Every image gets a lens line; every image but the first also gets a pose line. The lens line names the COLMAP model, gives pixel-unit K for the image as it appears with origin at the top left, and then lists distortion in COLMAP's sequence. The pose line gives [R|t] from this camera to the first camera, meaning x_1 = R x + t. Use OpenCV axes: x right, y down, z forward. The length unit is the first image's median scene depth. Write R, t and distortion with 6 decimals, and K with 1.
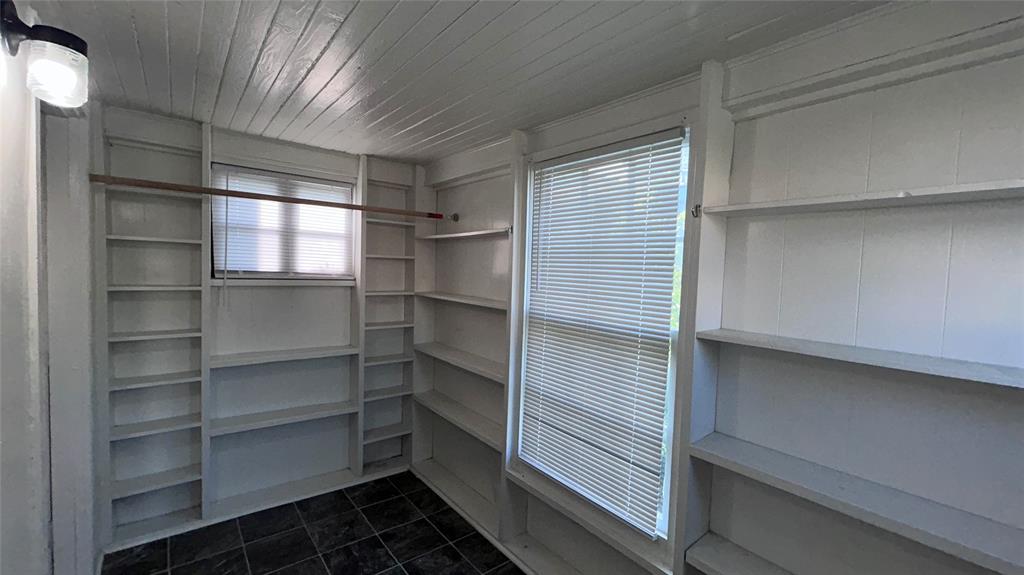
lens RADIAL K [[422.2, 0, 511.9], [0, 422.2, 286.3], [0, 0, 1]] dist [0.021163, -0.000052]
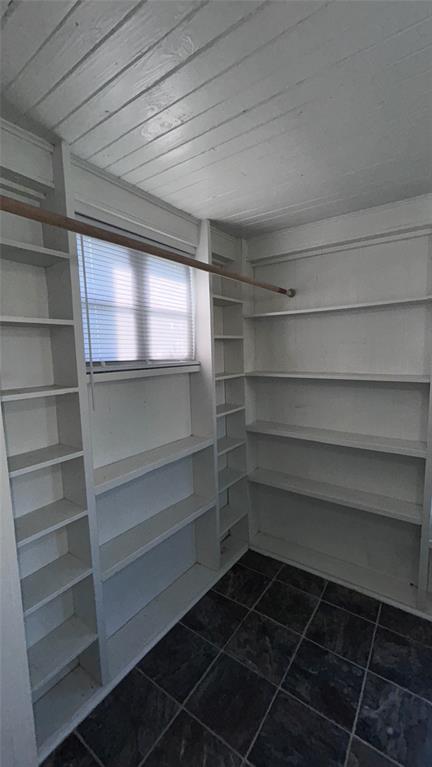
lens RADIAL K [[311.0, 0, 216.0], [0, 311.0, 383.5], [0, 0, 1]] dist [0.008745, 0.000015]
pose [[0.958325, -0.085632, 0.272544, -0.550460], [0.066667, 0.994712, 0.078120, -0.025521], [-0.277792, -0.056695, 0.958967, 0.375285]]
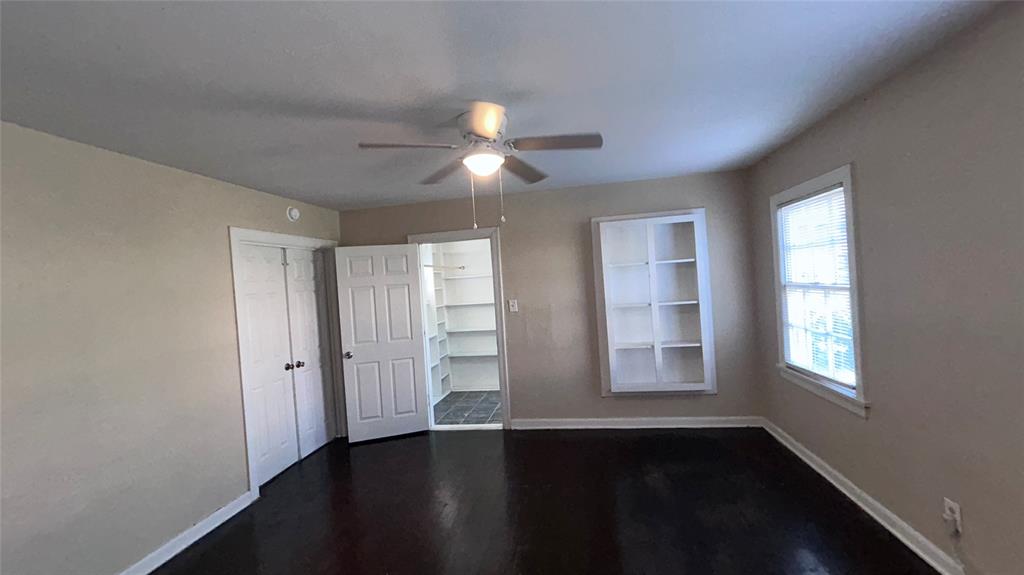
lens RADIAL K [[422.2, 0, 511.9], [0, 422.2, 286.3], [0, 0, 1]] dist [0.021163, -0.000052]
pose [[0.735493, -0.092897, 0.671134, -1.523260], [0.128810, 0.991662, -0.003899, -0.026199], [-0.665175, 0.089316, 0.741326, -0.842607]]
